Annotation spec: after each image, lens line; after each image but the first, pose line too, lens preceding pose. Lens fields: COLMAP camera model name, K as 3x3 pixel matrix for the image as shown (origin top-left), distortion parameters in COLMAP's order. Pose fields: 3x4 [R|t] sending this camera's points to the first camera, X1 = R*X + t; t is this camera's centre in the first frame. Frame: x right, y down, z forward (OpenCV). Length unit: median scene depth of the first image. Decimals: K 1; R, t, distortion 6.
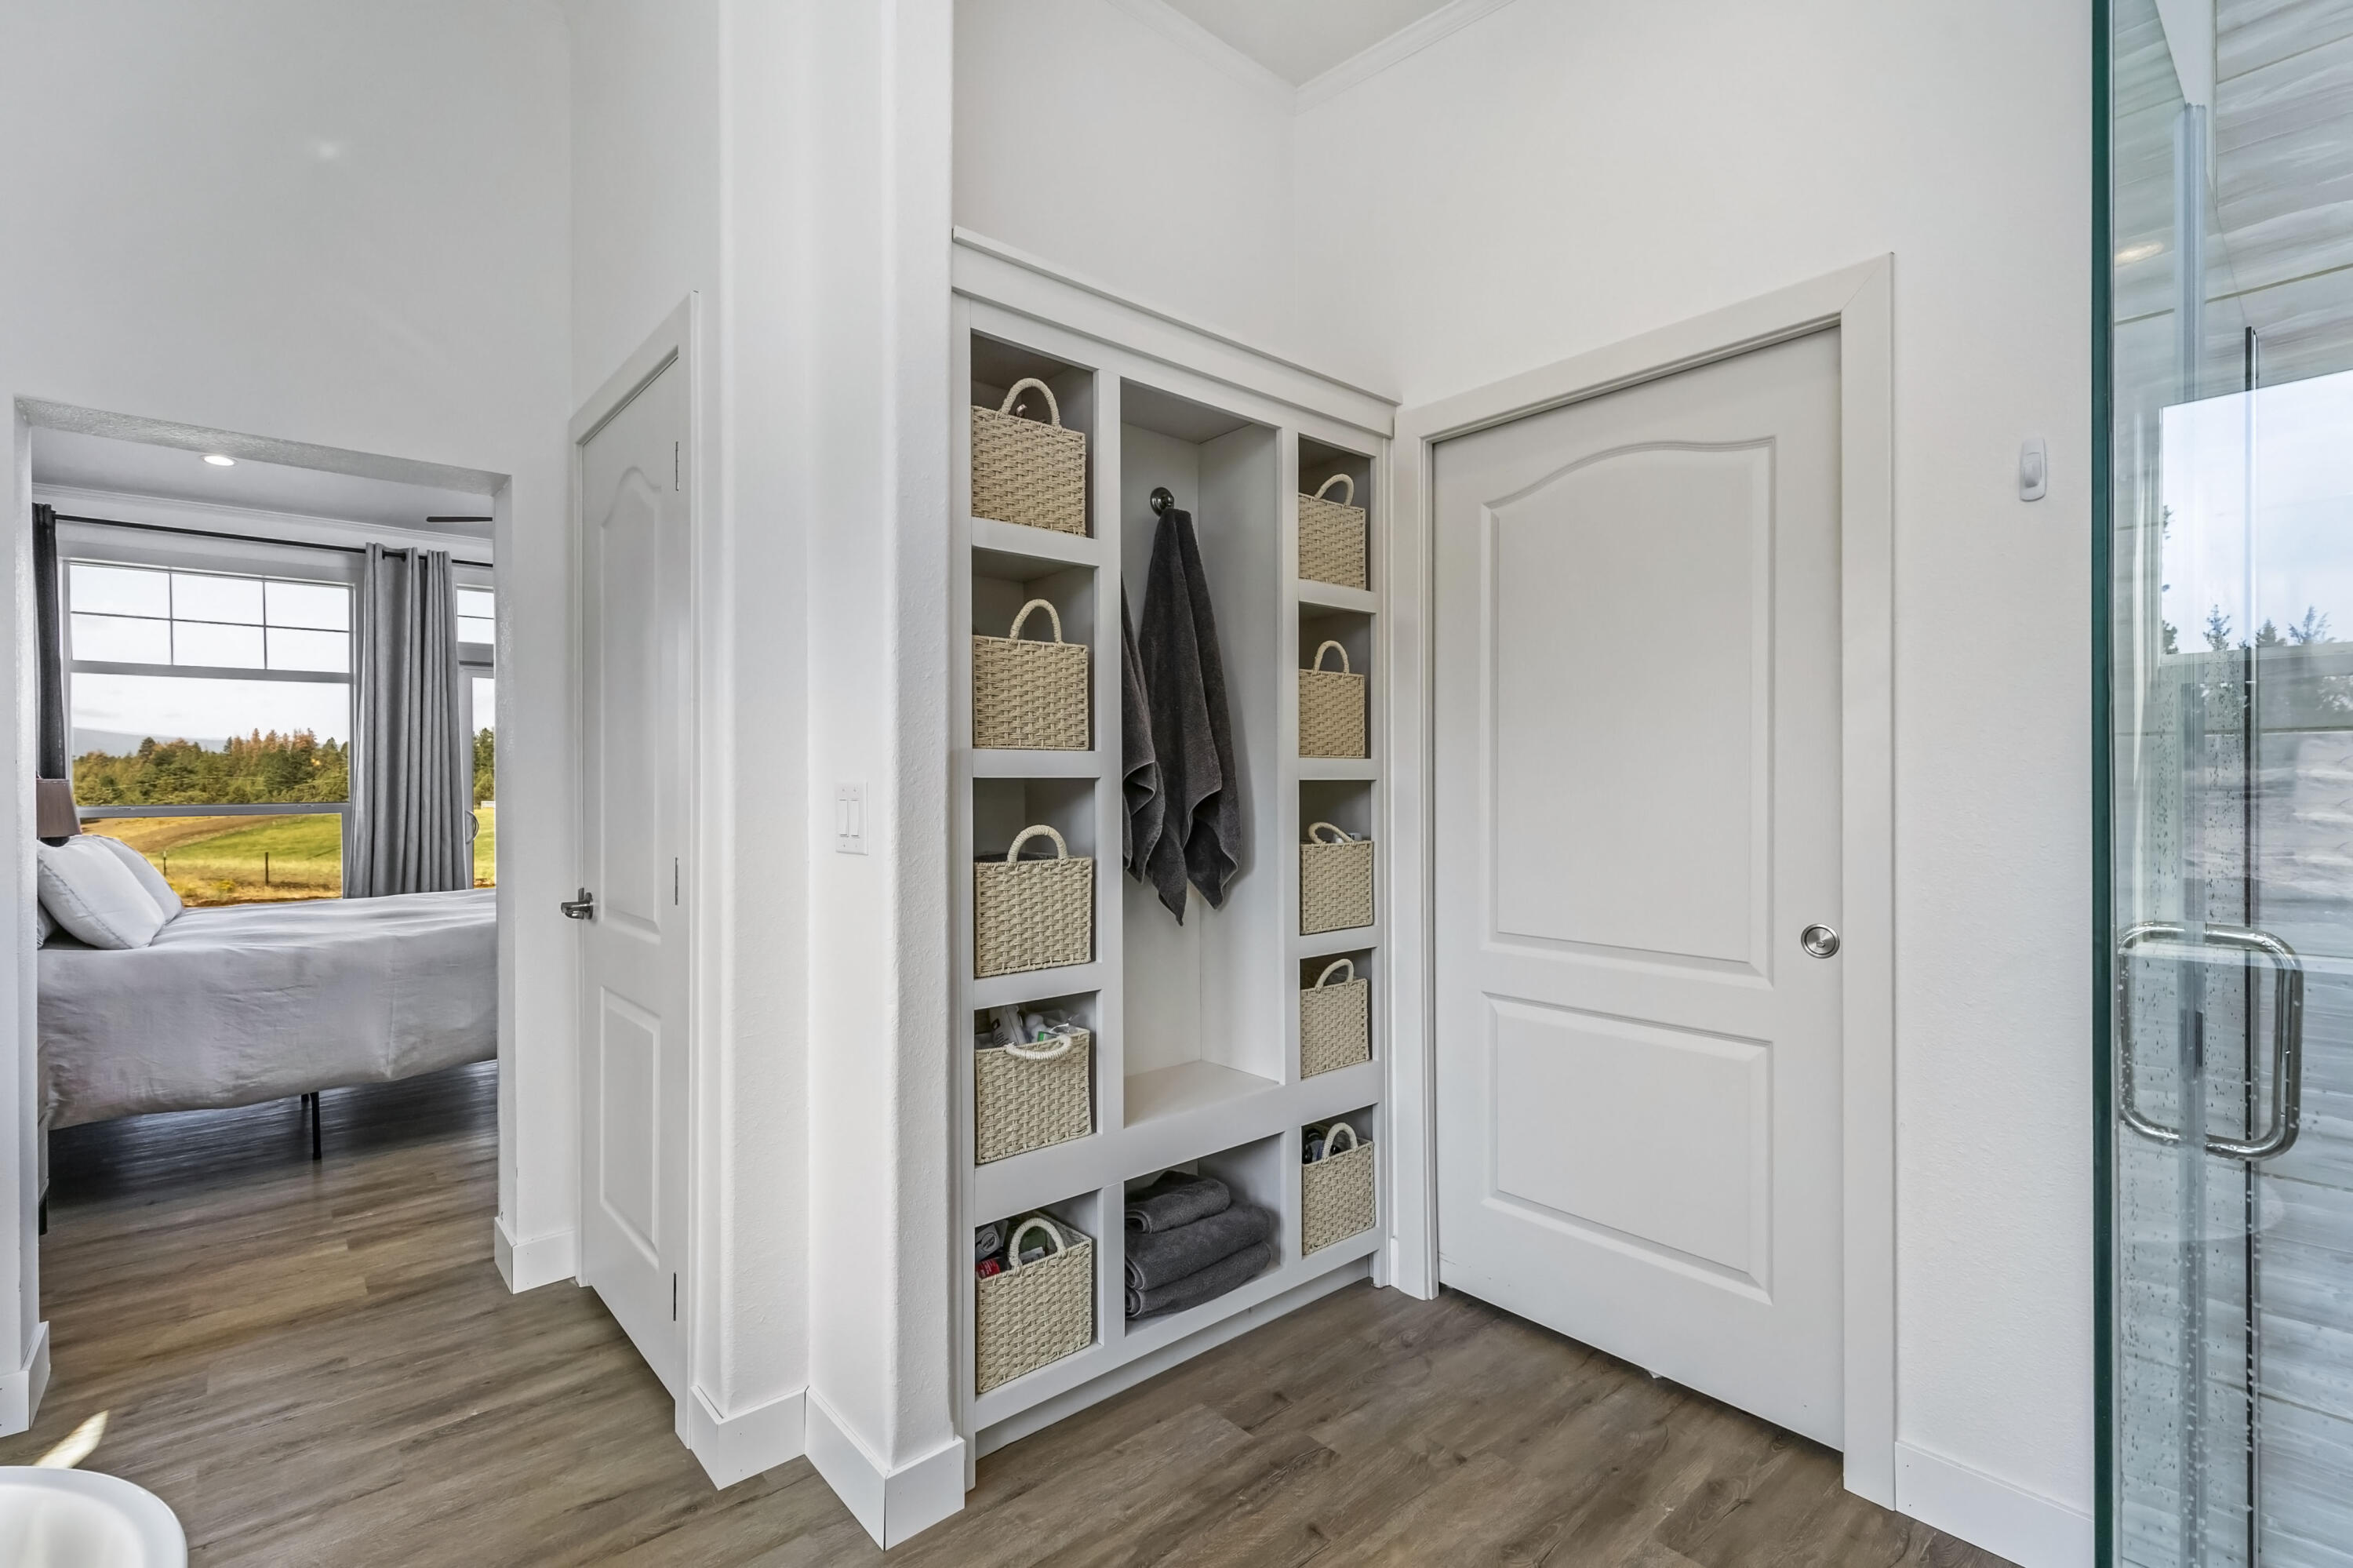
lens RADIAL K [[1071.7, 0, 1194.9], [0, 1071.7, 790.2], [0, 0, 1]] dist [0.010975, -0.002734]
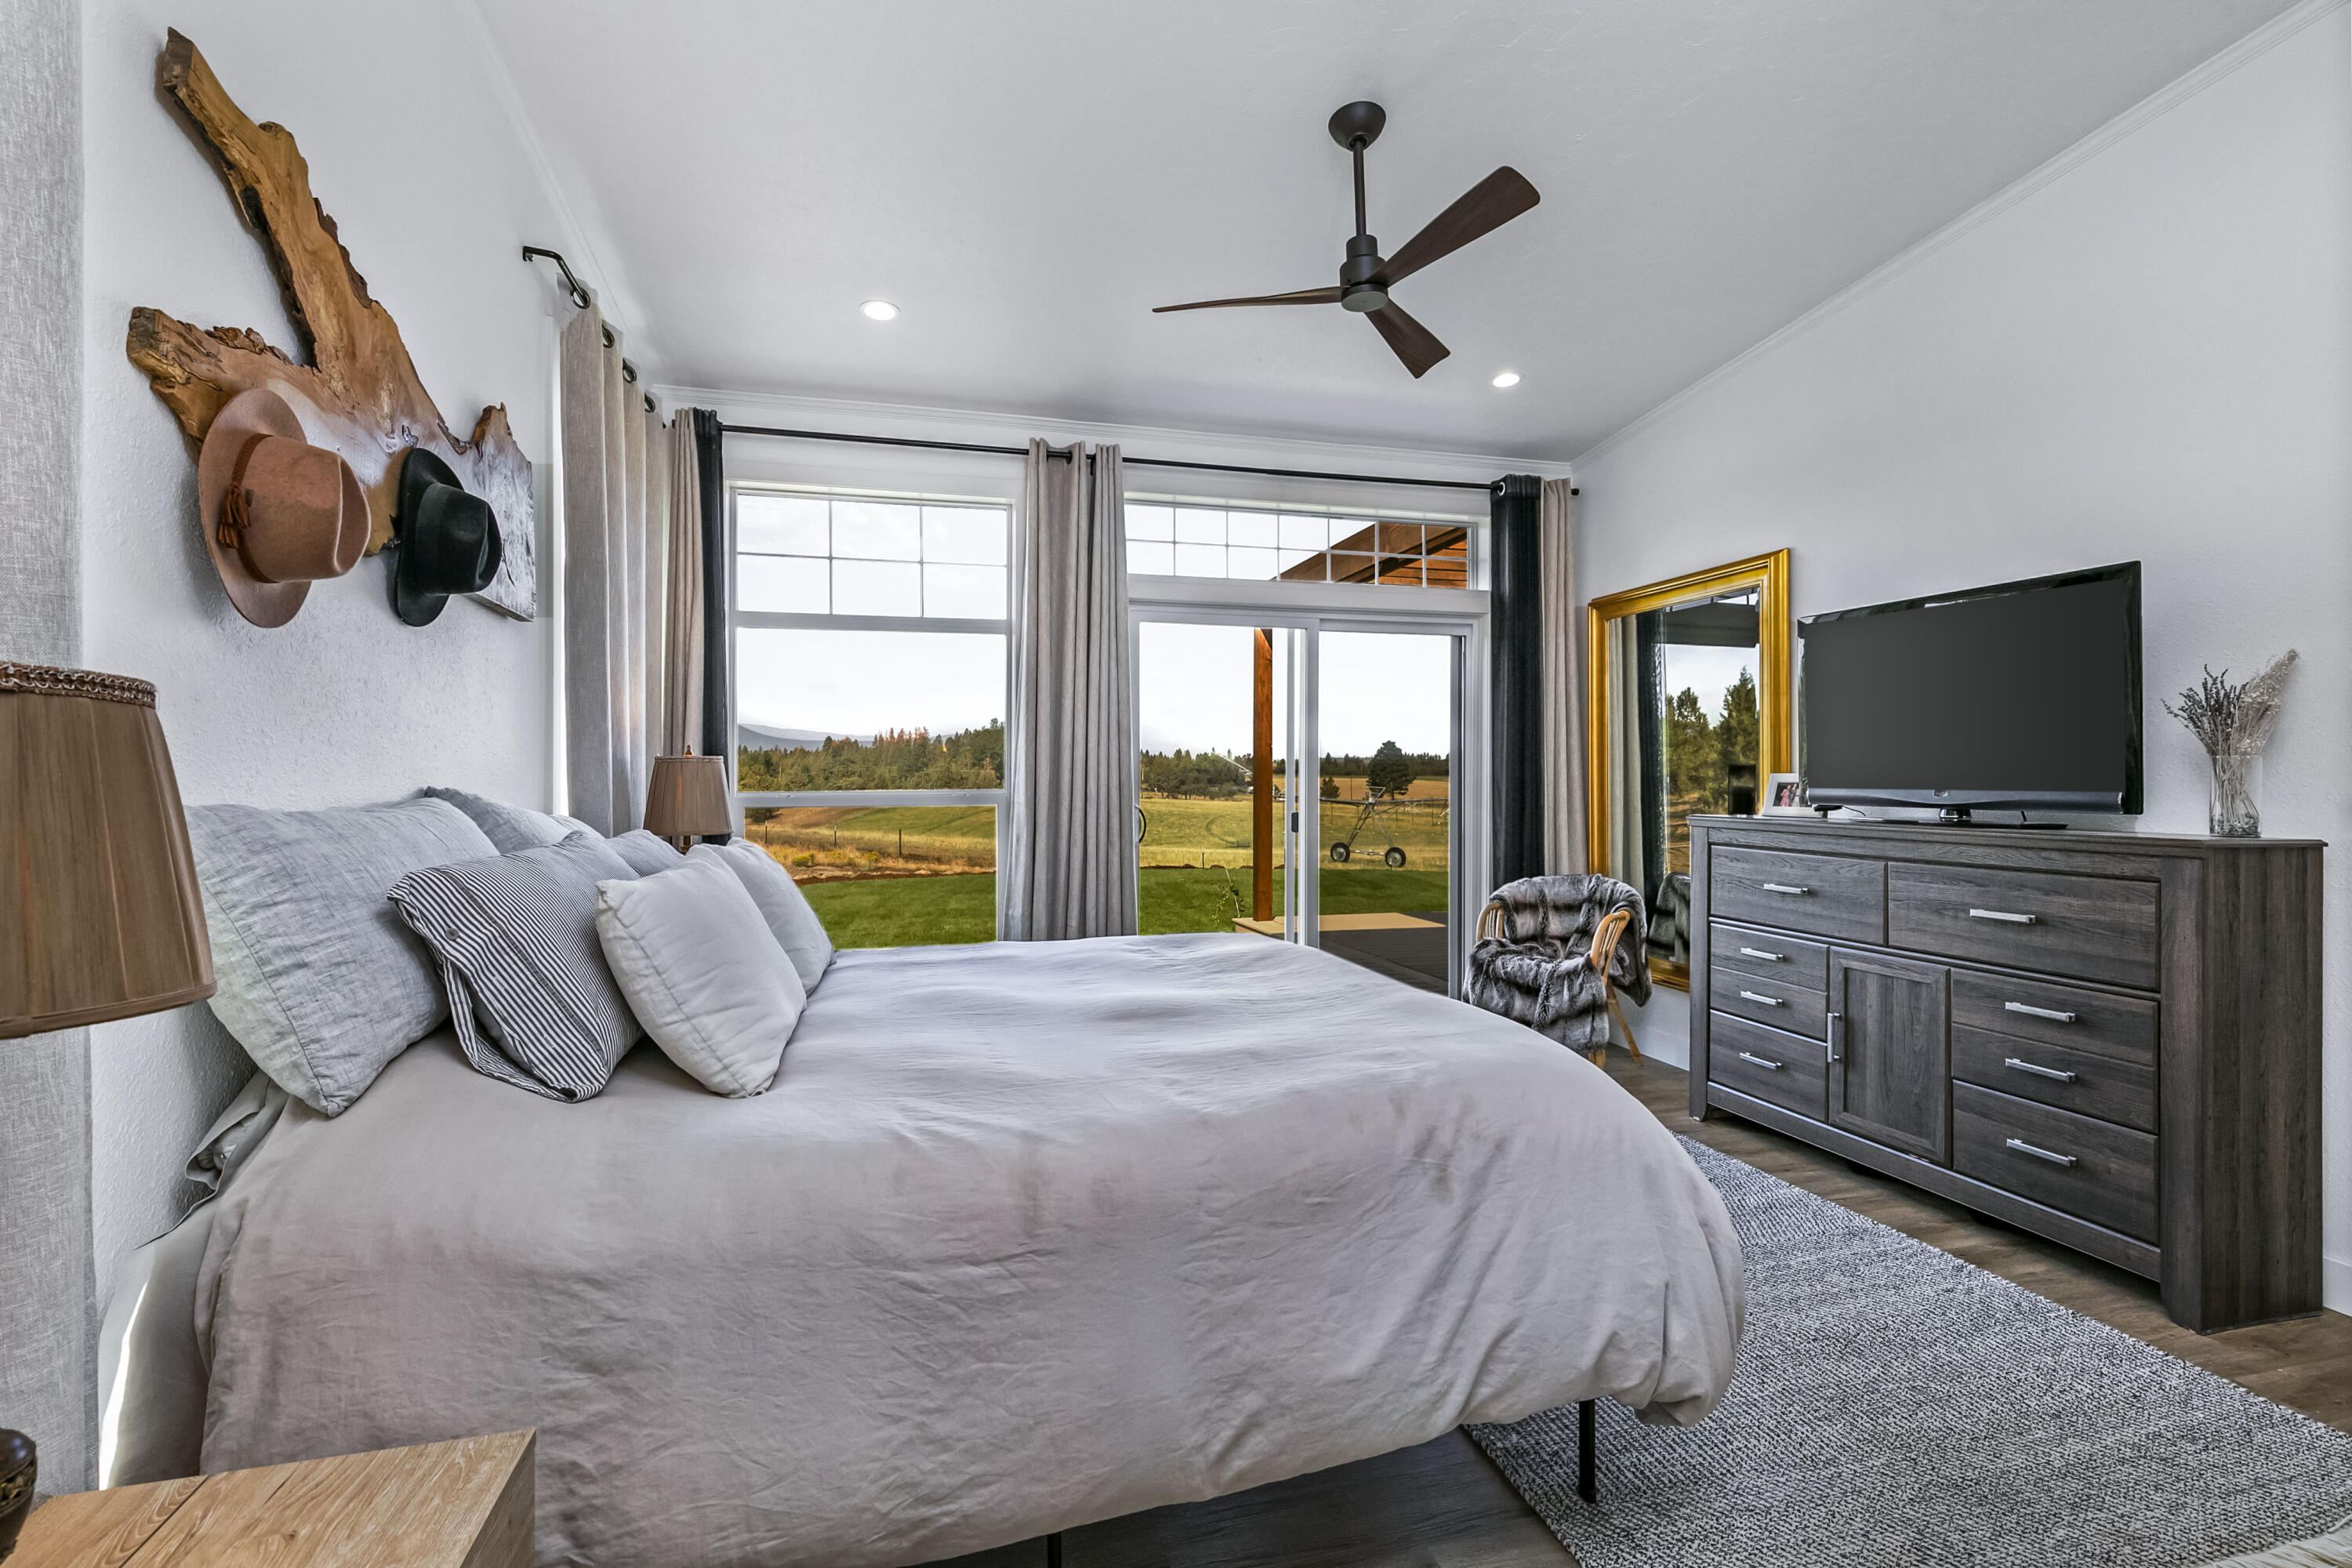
lens RADIAL K [[1071.2, 0, 1164.1], [0, 1071.2, 780.1], [0, 0, 1]] dist [0.010975, -0.002734]
pose [[0.893117, 0.009070, -0.449733, -0.360014], [-0.009638, 0.999953, 0.001028, 0.001799], [0.449721, 0.003416, 0.893163, 0.392408]]
